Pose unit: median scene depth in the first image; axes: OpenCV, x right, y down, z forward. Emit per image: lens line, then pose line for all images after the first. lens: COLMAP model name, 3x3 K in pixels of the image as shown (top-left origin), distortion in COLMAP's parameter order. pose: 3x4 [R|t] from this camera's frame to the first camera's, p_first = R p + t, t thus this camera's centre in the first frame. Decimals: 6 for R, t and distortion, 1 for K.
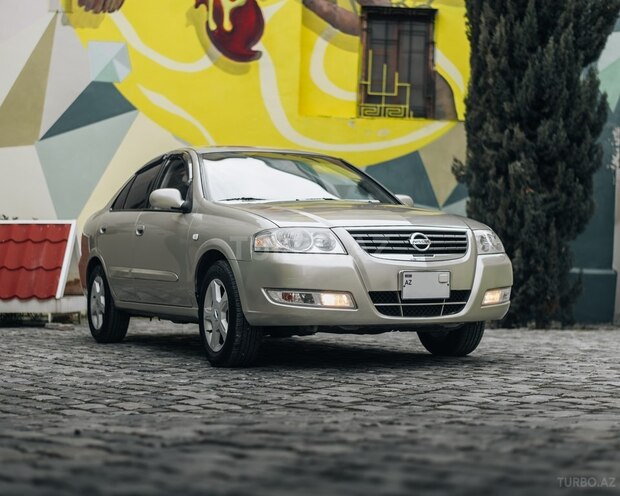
lens RADIAL K [[1006.1, 0, 306.4], [0, 1006.1, 252.4], [0, 0, 1]] dist [-0.111481, 0.000000]
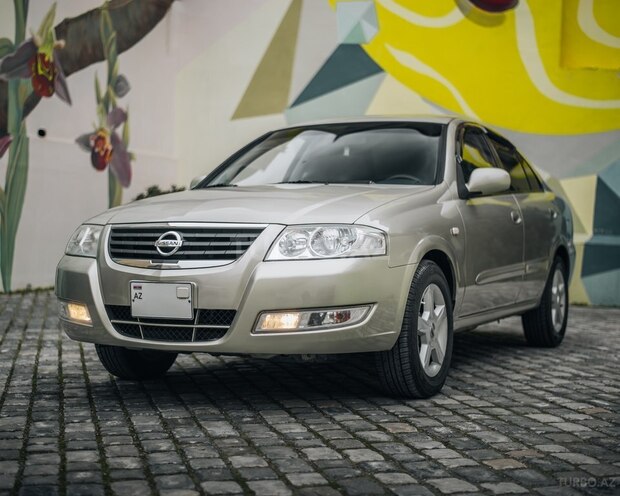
lens RADIAL K [[1006.1, 0, 281.4], [0, 1006.1, 240.6], [0, 0, 1]] dist [-0.111481, 0.000000]
pose [[0.915487, 0.012124, -0.402166, 0.154774], [-0.001008, 0.999612, 0.027842, -0.013865], [0.402347, -0.025083, 0.915144, 0.134666]]
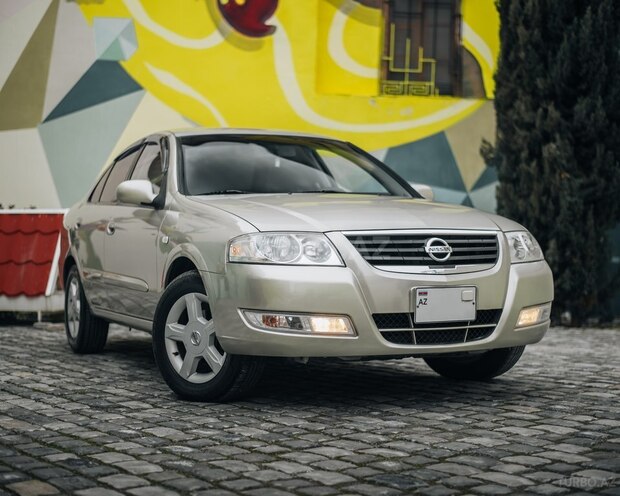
lens RADIAL K [[1006.1, 0, 311.4], [0, 1006.1, 238.1], [0, 0, 1]] dist [-0.111481, 0.000000]
pose [[0.999715, -0.001933, -0.023809, 0.013026], [0.002079, 0.999979, 0.006111, -0.010199], [0.023797, -0.006159, 0.999698, 0.082396]]
